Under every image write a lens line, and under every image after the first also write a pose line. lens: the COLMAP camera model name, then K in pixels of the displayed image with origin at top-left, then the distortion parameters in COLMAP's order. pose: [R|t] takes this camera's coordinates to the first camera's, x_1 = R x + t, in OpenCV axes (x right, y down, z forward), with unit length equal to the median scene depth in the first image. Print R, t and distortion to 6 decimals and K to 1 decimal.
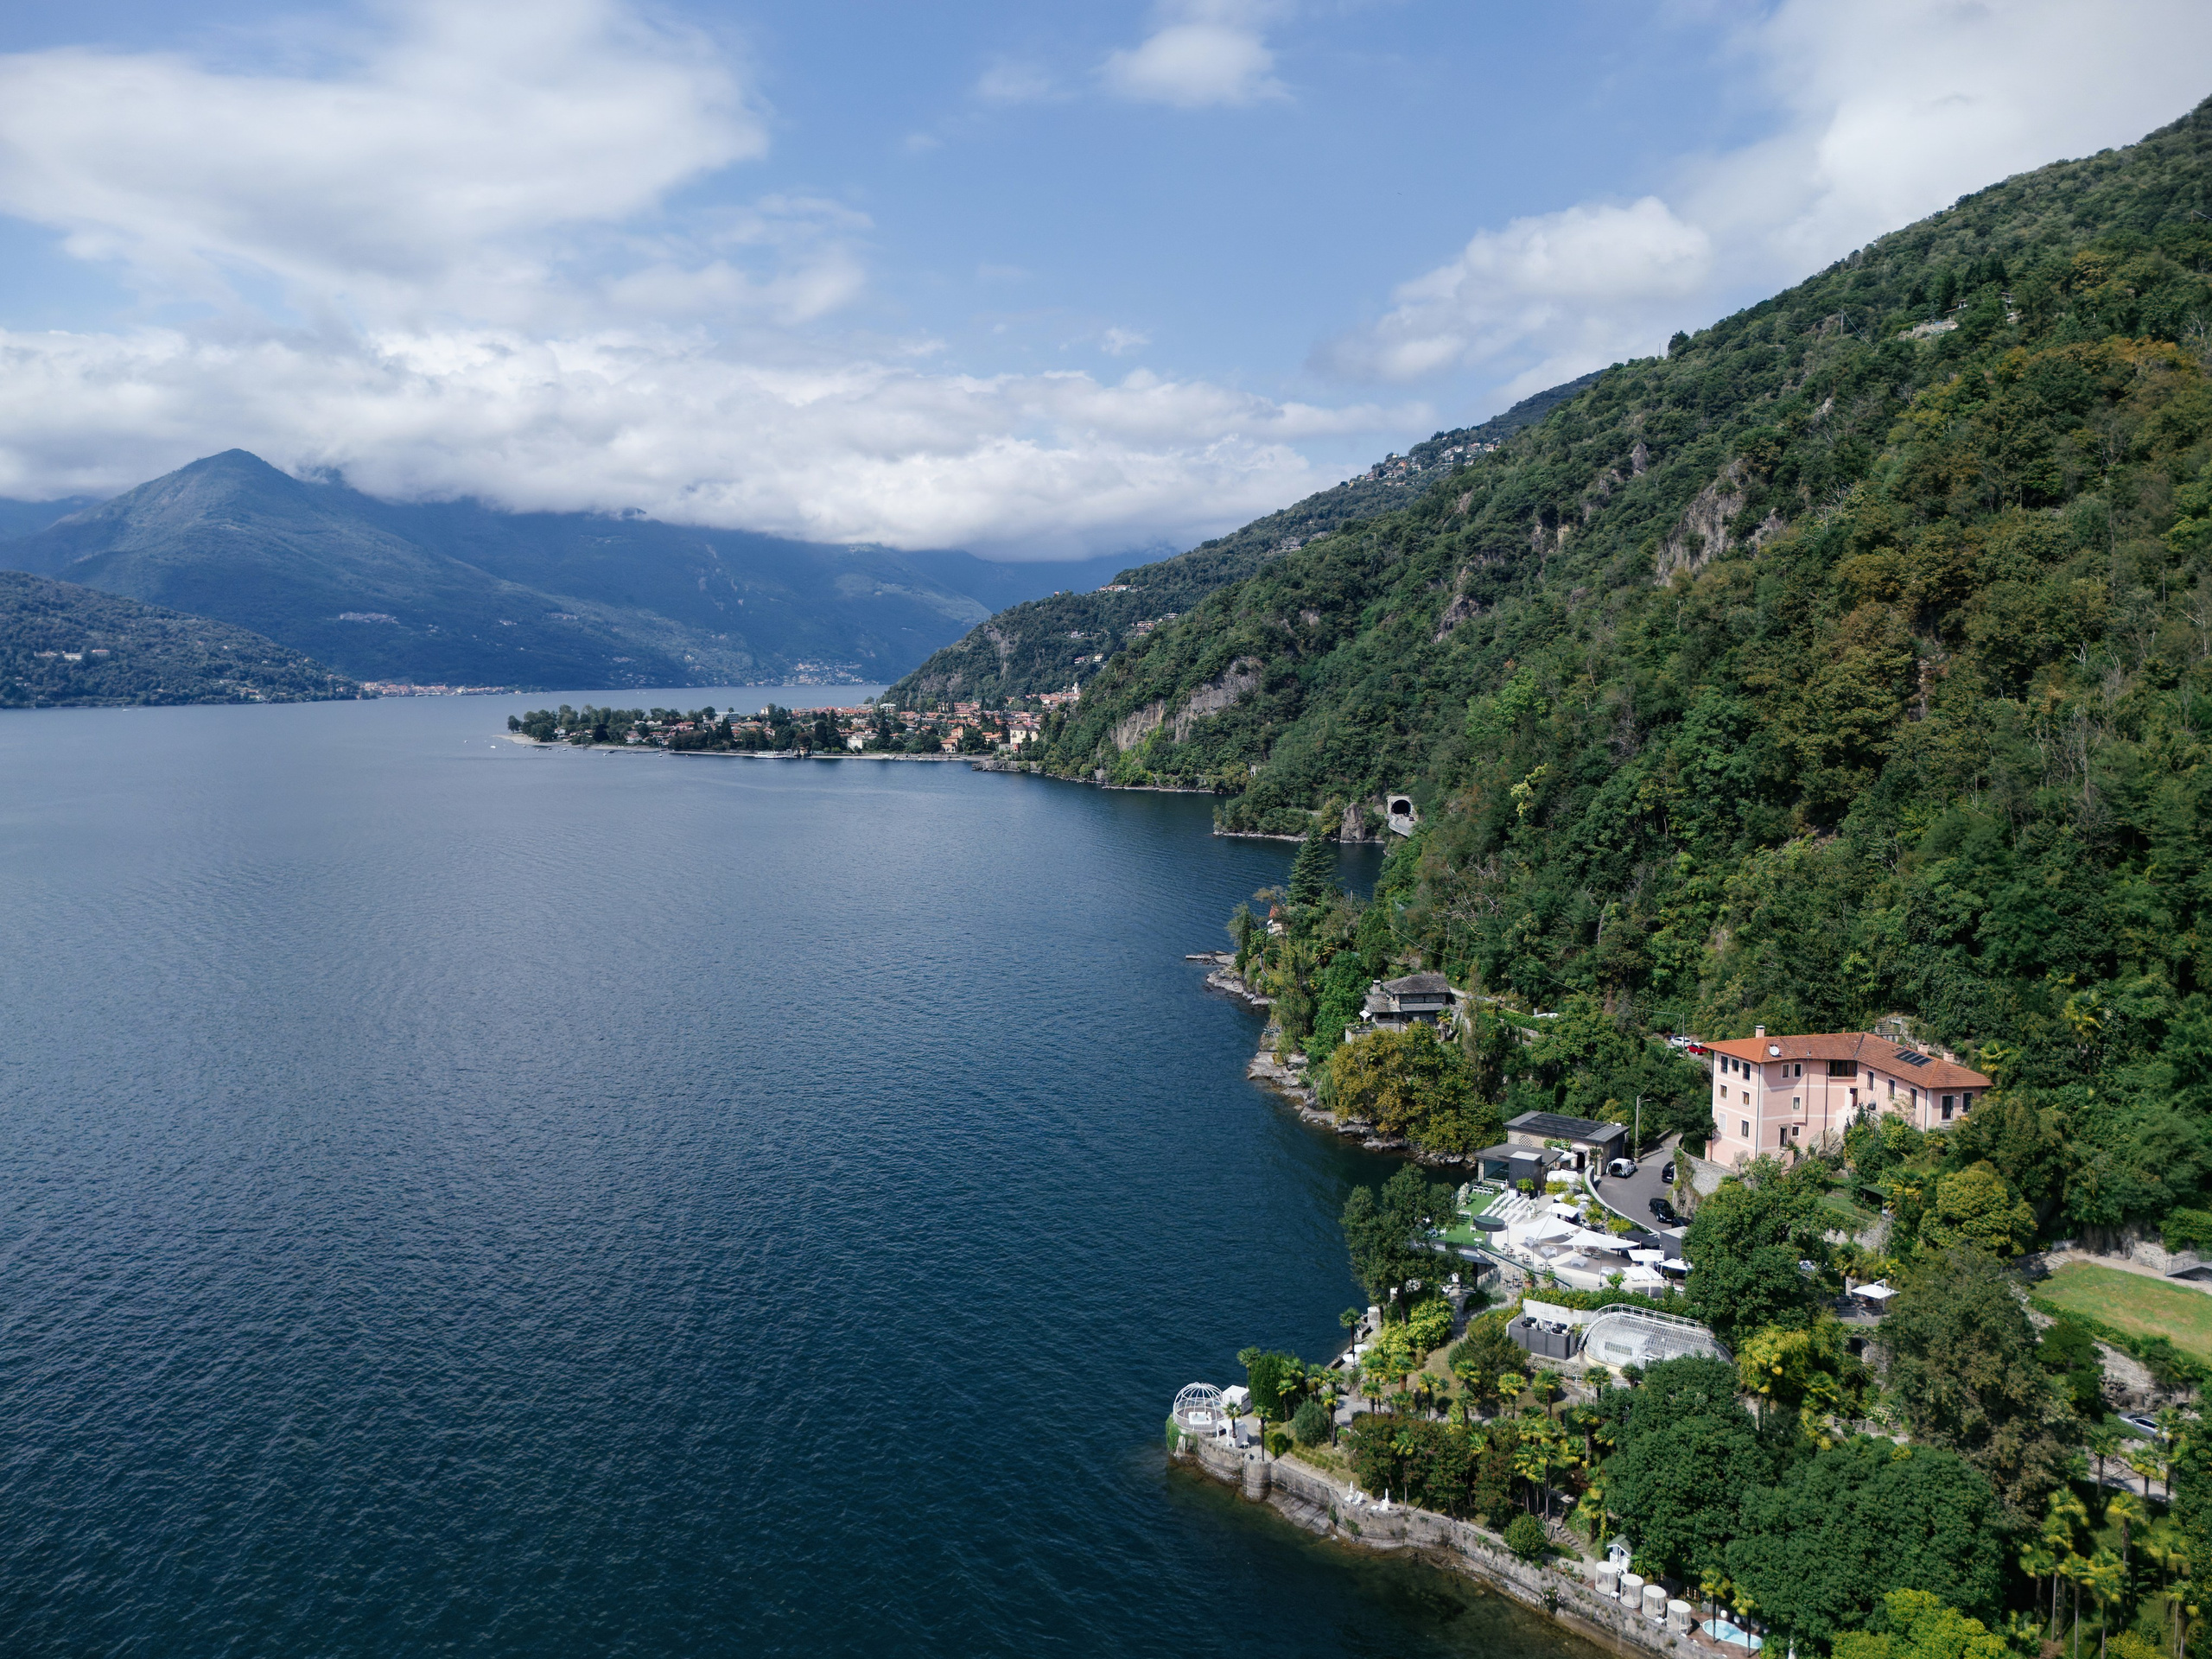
lens RADIAL K [[1662.0, 0, 1050.5], [0, 1662.0, 829.0], [0, 0, 1]] dist [-0.000605, 0.005169]
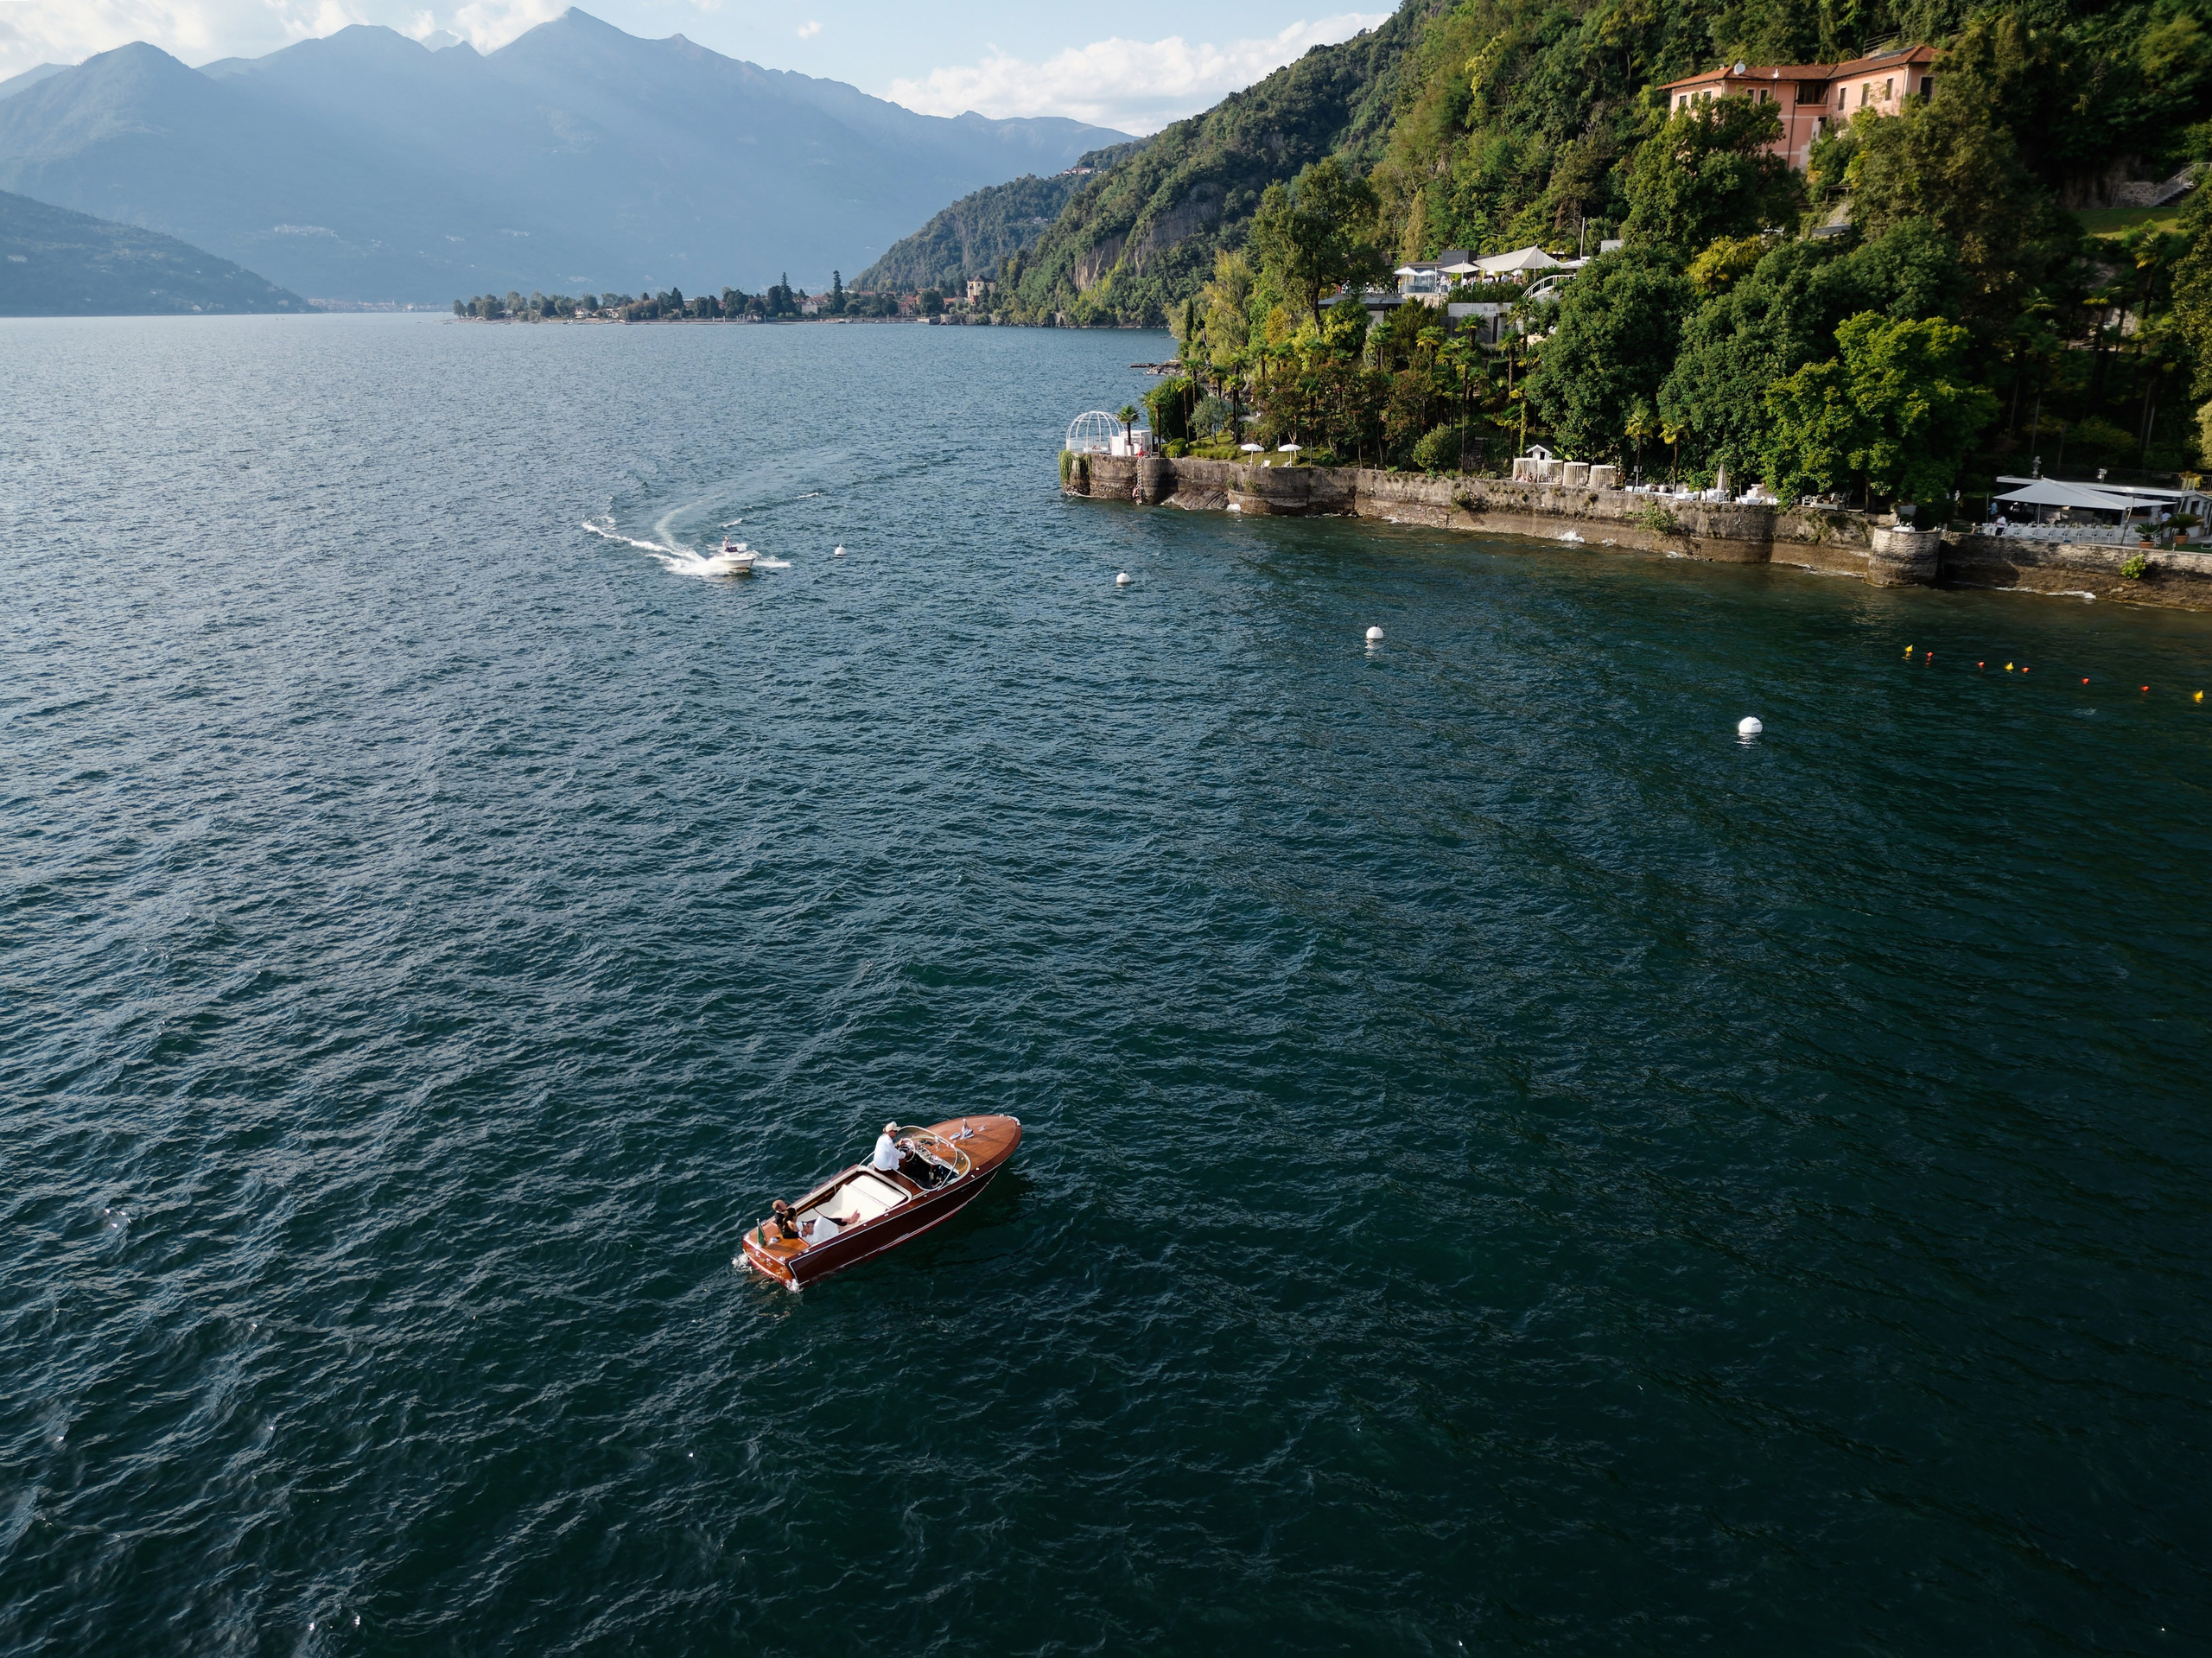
lens RADIAL K [[1586.2, 0, 1106.0], [0, 1586.2, 829.0], [0, 0, 1]] dist [0.012523, -0.005831]
pose [[0.998875, -0.015708, 0.044740, 0.032697], [0.006654, 0.980632, 0.195745, 0.239354], [-0.046949, -0.195227, 0.979634, 0.062607]]
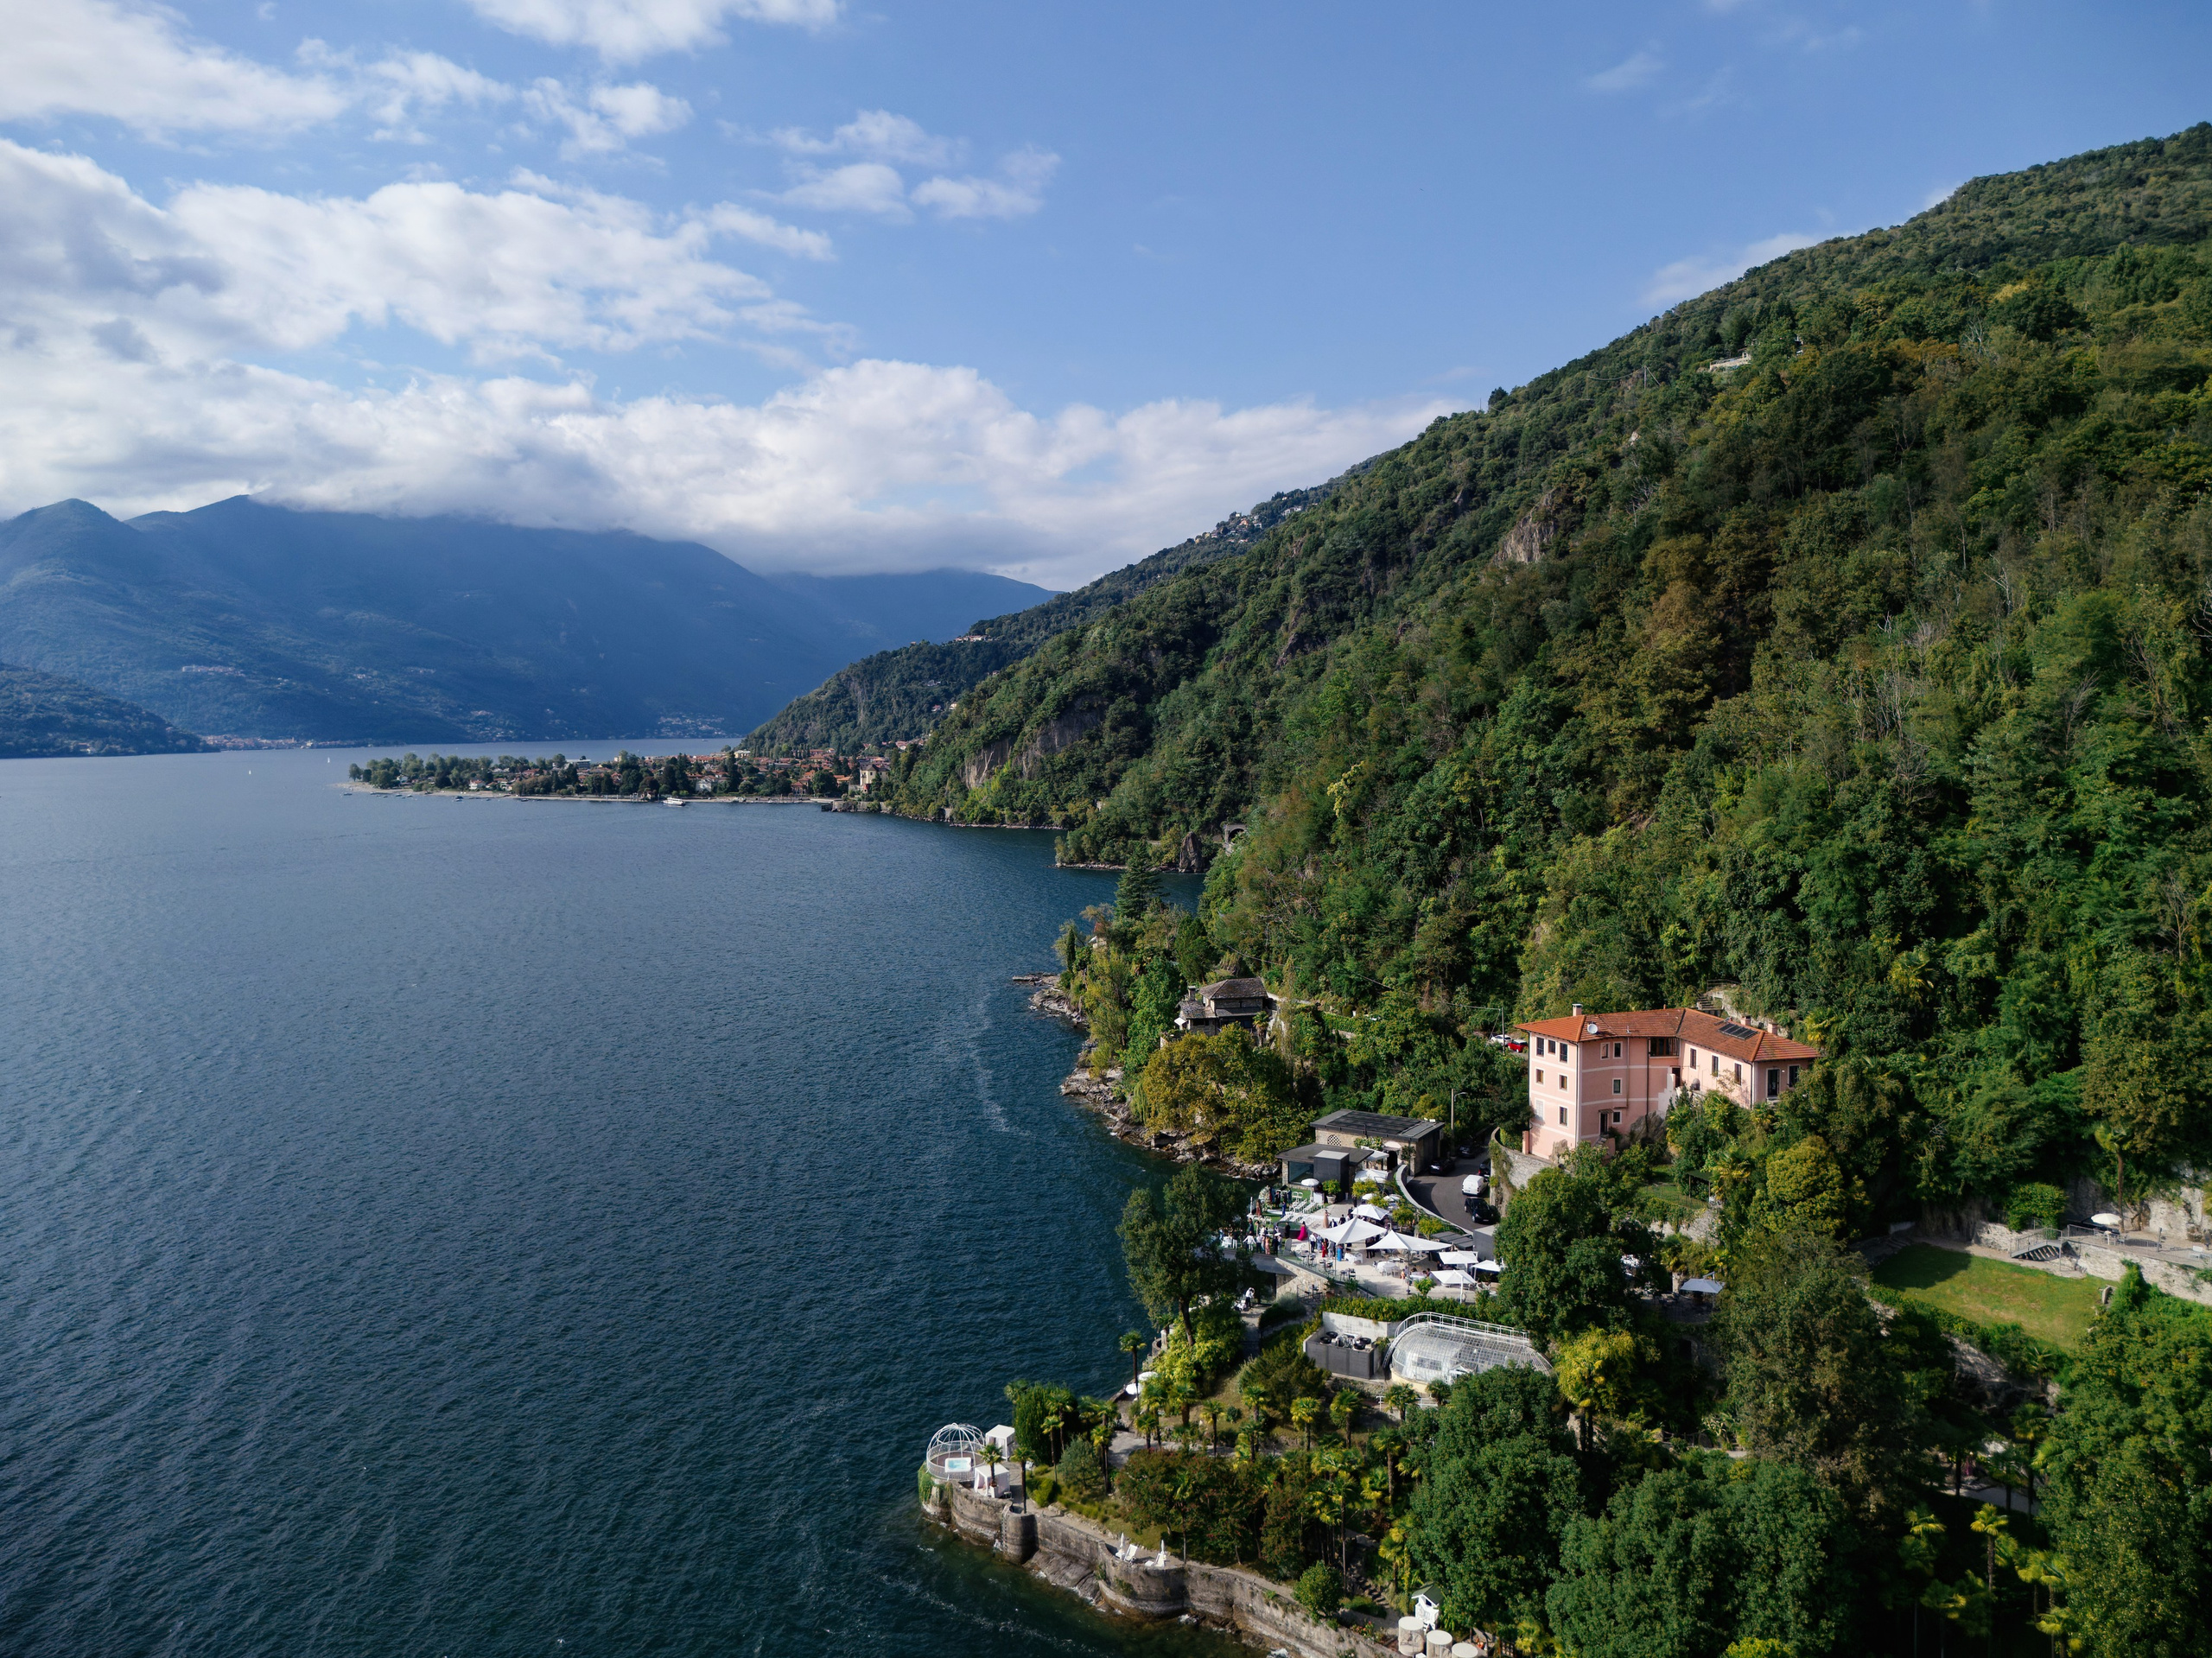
lens RADIAL K [[1597.8, 0, 1082.8], [0, 1597.8, 818.3], [0, 0, 1]] dist [0.001556, 0.001018]
pose [[0.995086, -0.007544, 0.098729, 0.046089], [0.011661, 0.999083, -0.041191, 0.033372], [-0.098328, 0.042140, 0.994261, 0.096106]]
